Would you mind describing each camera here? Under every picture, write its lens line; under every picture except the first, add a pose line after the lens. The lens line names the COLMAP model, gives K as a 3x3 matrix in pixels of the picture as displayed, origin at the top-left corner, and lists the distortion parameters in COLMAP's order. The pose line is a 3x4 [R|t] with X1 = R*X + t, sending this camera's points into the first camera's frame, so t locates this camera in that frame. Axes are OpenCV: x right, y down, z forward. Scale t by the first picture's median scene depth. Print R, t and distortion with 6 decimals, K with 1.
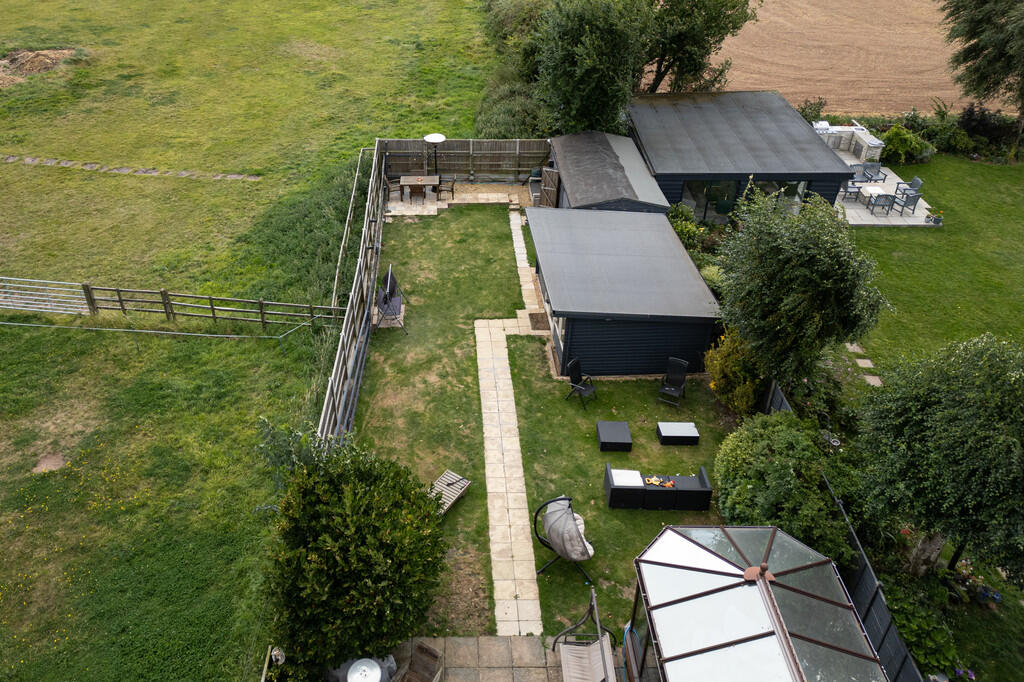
lens RADIAL K [[803.9, 0, 456.5], [0, 803.9, 260.4], [0, 0, 1]] dist [0.111930, -0.130610]
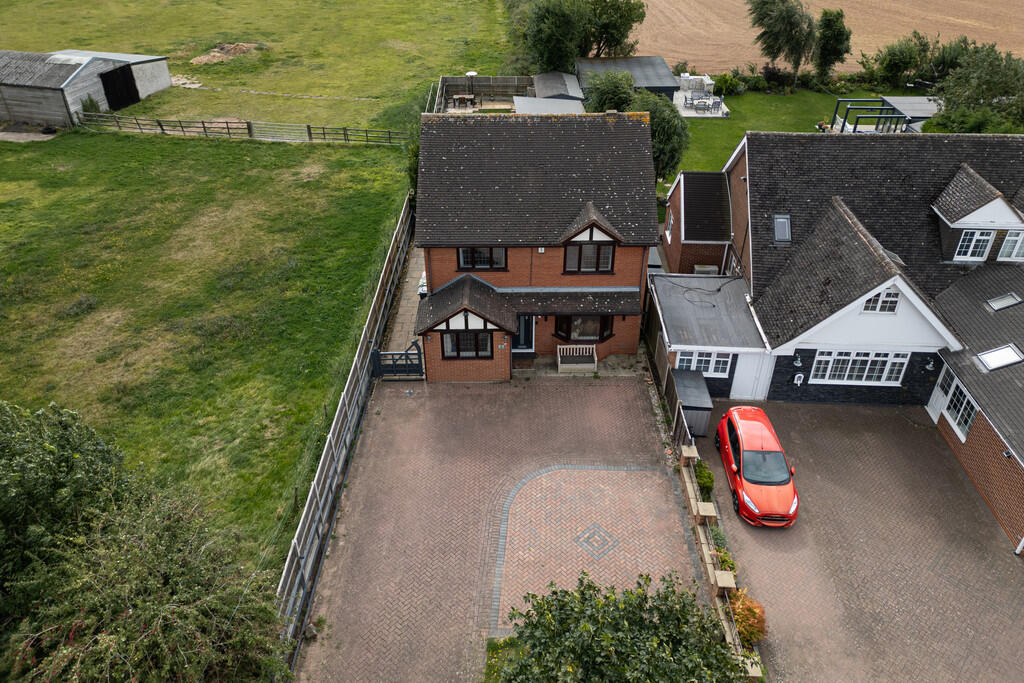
lens RADIAL K [[714.2, 0, 509.8], [0, 714.2, 301.3], [0, 0, 1]] dist [0.090381, -0.082411]
pose [[1.000000, -0.000052, -0.000031, 0.061611], [0.000053, 0.999768, 0.021547, 0.338625], [0.000030, -0.021547, 0.999768, -0.690470]]
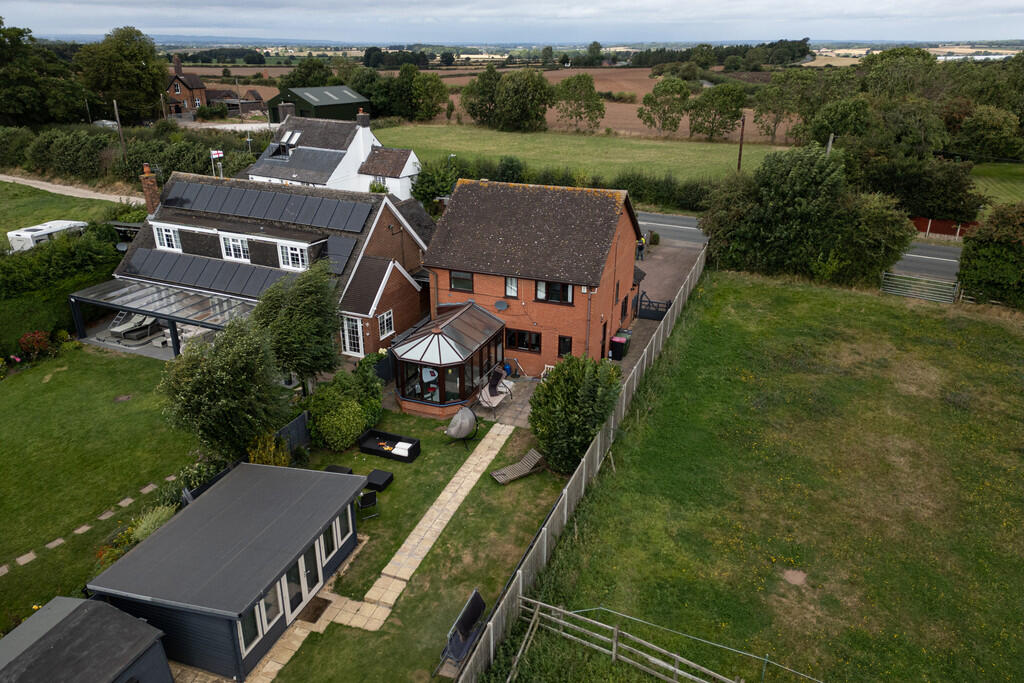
lens RADIAL K [[707.5, 0, 507.7], [0, 707.5, 347.5], [0, 0, 1]] dist [0.086934, -0.078205]
pose [[-0.929414, -0.146162, 0.338862, -0.247239], [0.189377, 0.599210, 0.777871, -0.517963], [-0.316744, 0.787136, -0.529235, 0.858790]]
